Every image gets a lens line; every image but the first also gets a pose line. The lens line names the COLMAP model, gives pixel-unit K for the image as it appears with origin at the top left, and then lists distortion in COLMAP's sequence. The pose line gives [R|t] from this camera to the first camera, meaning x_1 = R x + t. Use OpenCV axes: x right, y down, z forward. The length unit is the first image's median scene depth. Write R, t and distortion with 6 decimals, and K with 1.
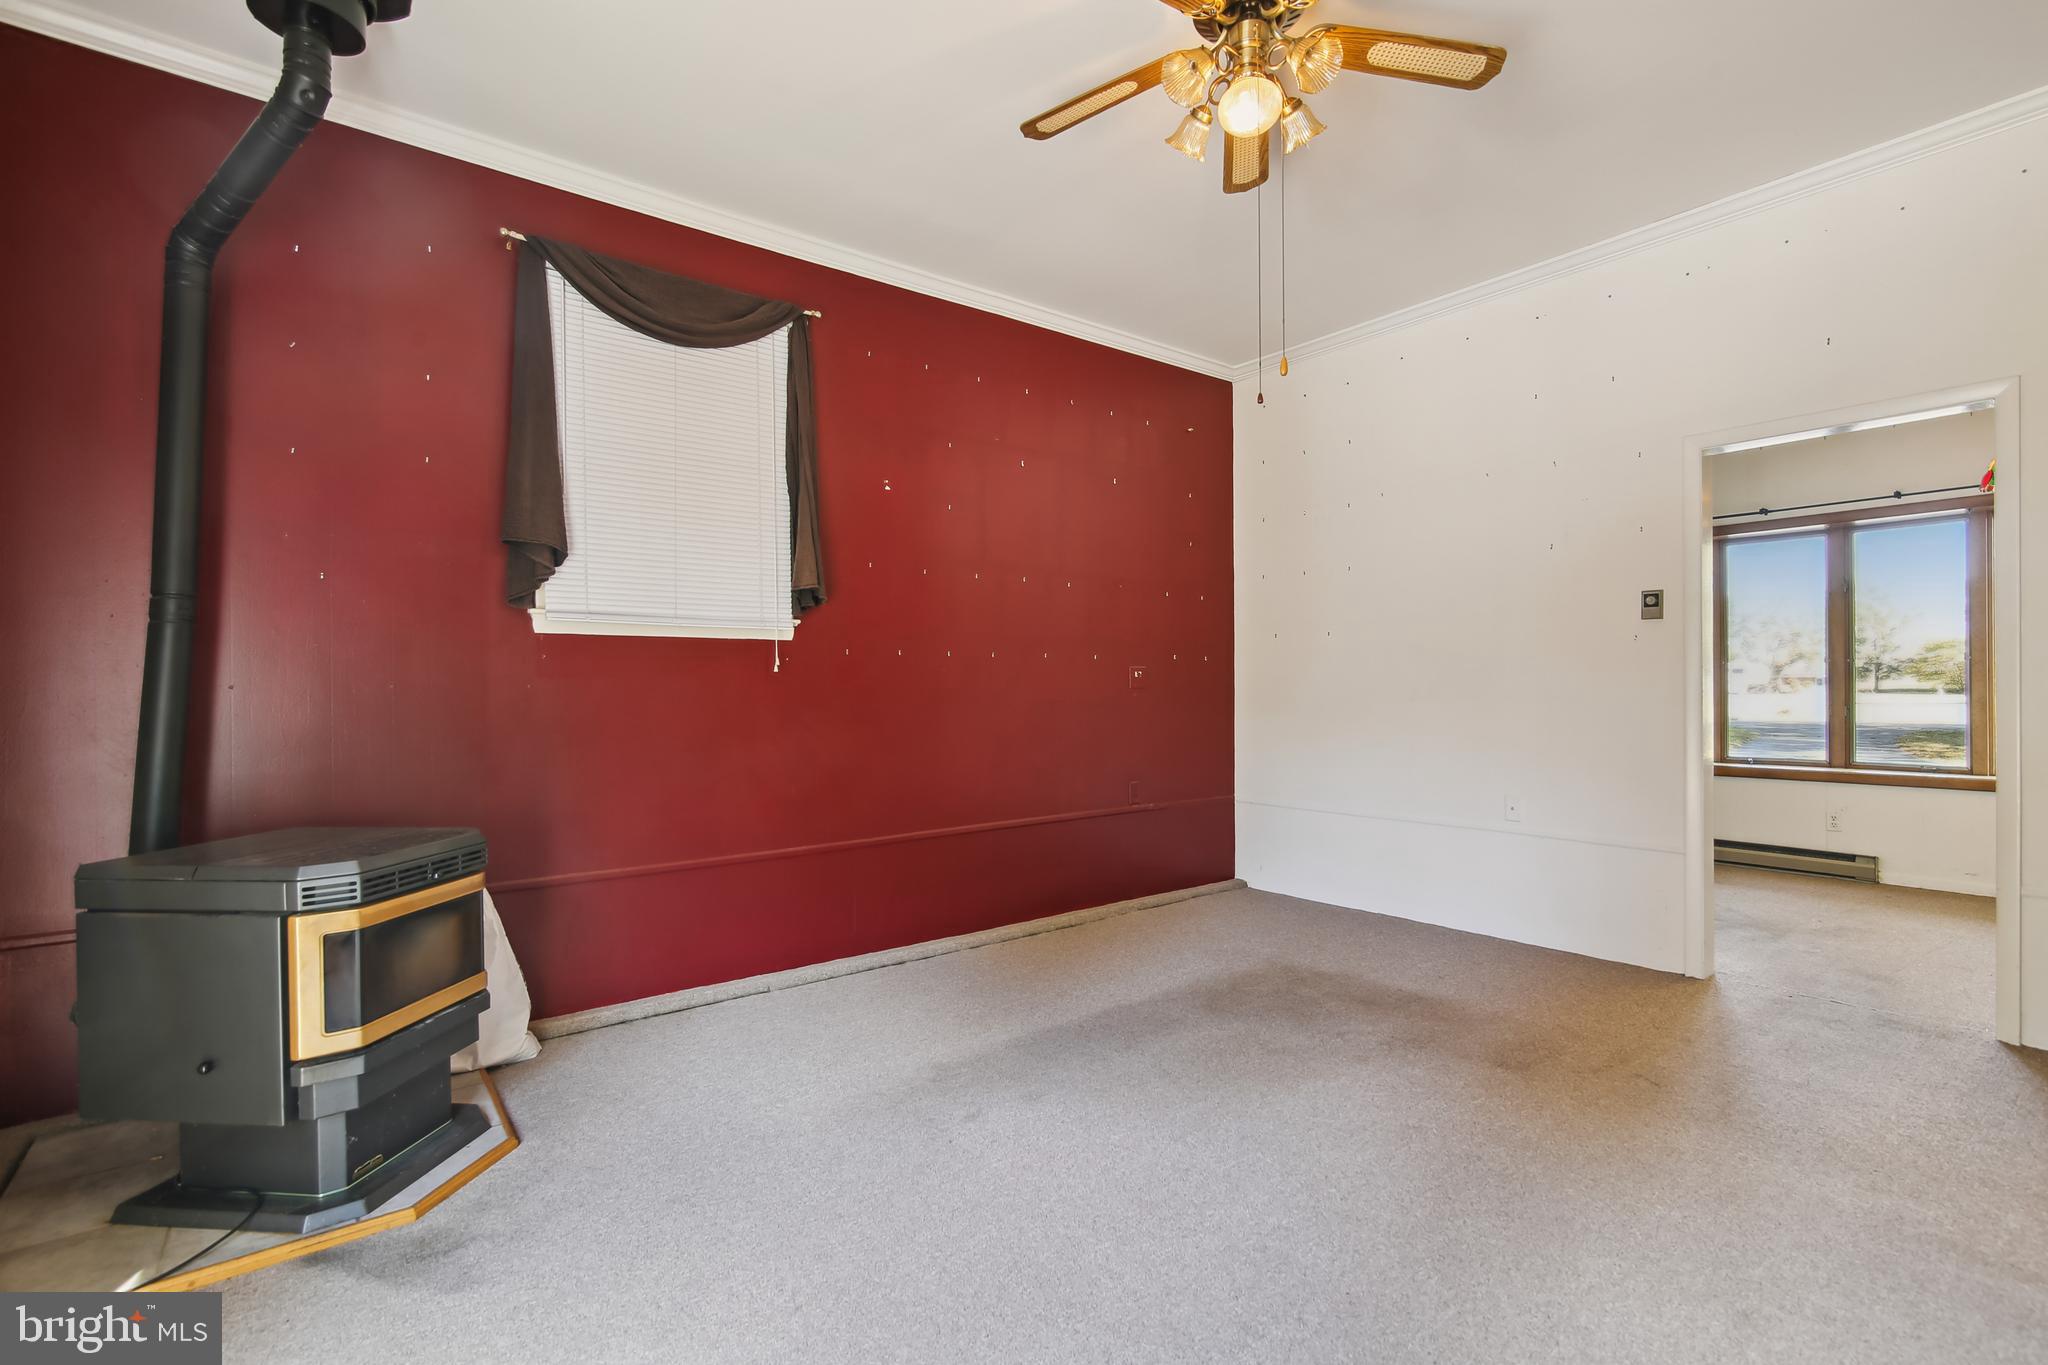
lens RADIAL K [[945.0, 0, 1024.0], [0, 945.0, 682.5], [0, 0, 1]] dist [-0.000814, -0.000134]
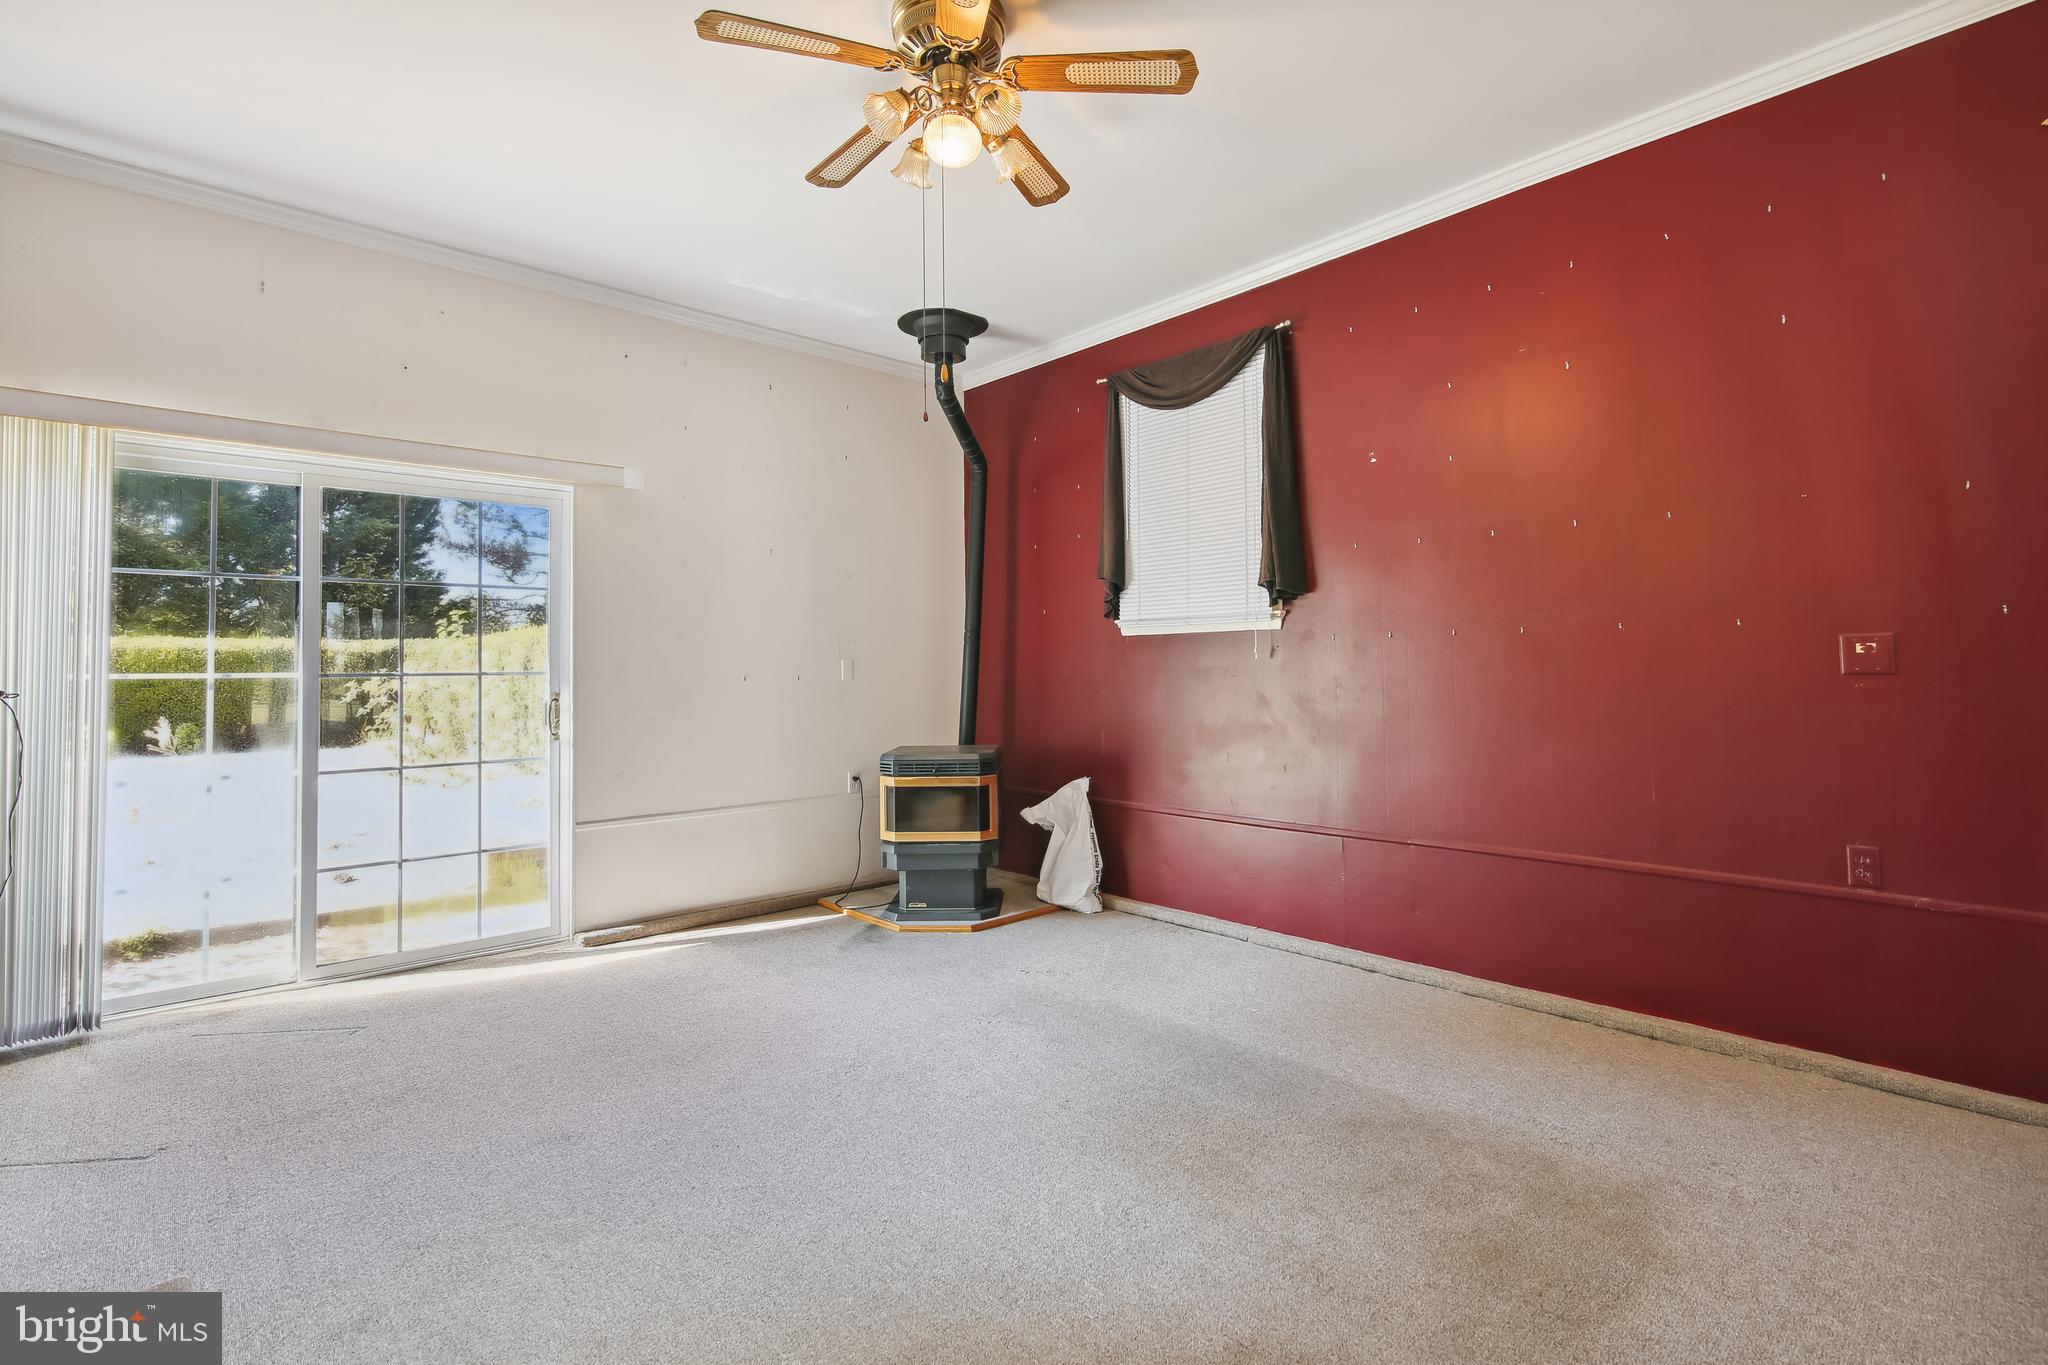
lens RADIAL K [[942.1, 0, 1025.3], [0, 942.1, 627.8], [0, 0, 1]] dist [-0.000212, -0.000003]
pose [[0.076042, -0.041504, -0.996240, 0.903742], [0.012928, 0.999090, -0.040636, -0.006324], [0.997021, -0.009789, 0.076509, 0.692755]]
